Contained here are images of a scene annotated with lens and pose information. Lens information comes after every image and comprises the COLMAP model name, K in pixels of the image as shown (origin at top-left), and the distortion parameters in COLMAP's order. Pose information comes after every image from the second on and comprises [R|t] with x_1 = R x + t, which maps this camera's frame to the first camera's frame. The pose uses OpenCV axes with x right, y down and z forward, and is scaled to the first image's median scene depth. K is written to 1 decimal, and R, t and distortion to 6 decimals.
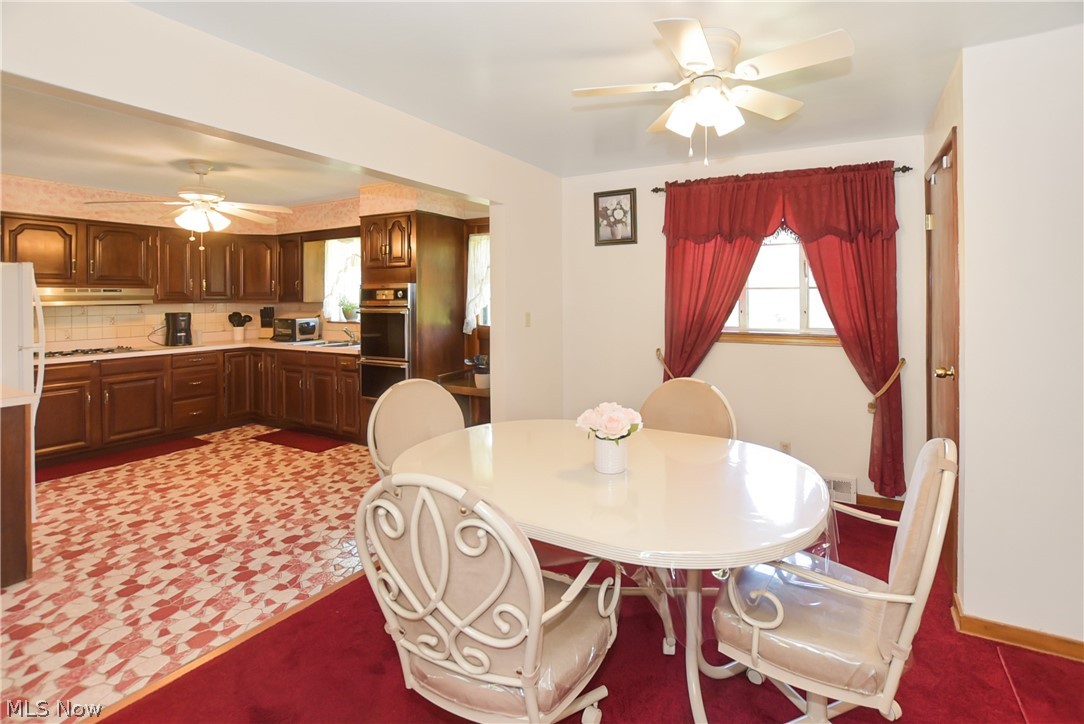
lens RADIAL K [[510.1, 0, 554.7], [0, 510.1, 301.8], [0, 0, 1]] dist [0.003098, 0.000109]
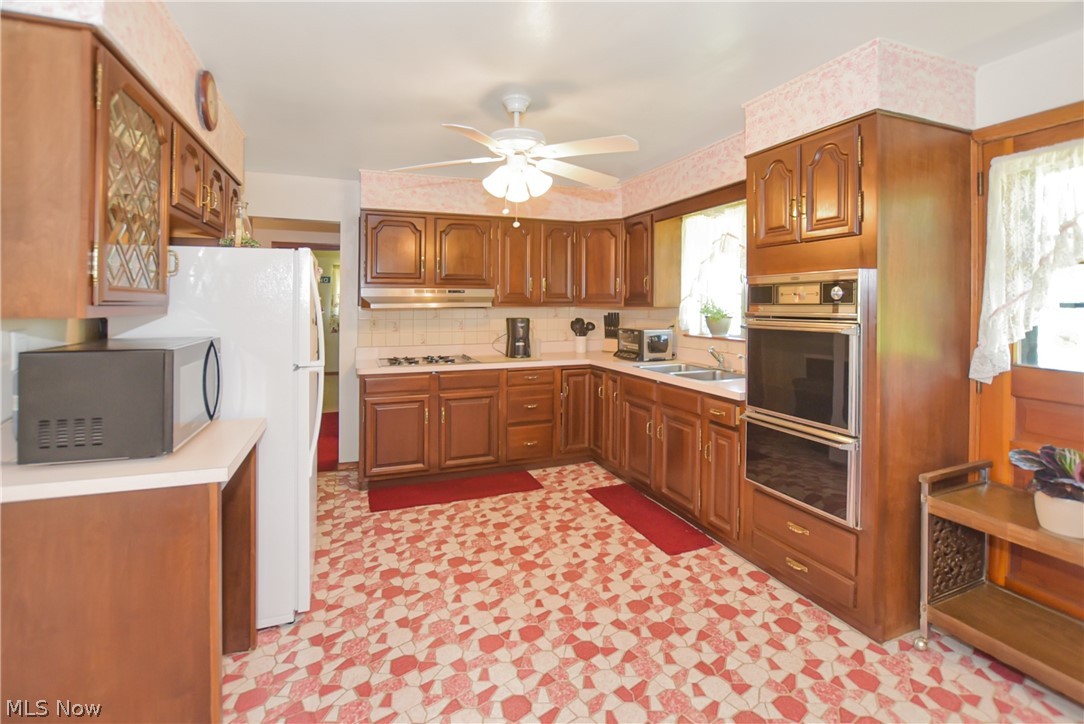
lens RADIAL K [[510.1, 0, 554.7], [0, 510.1, 301.8], [0, 0, 1]] dist [0.003098, 0.000109]
pose [[0.794612, 0.004304, -0.607102, -0.185394], [-0.009747, 0.999936, -0.005669, -0.001156], [0.607039, 0.010422, 0.794604, 0.383624]]
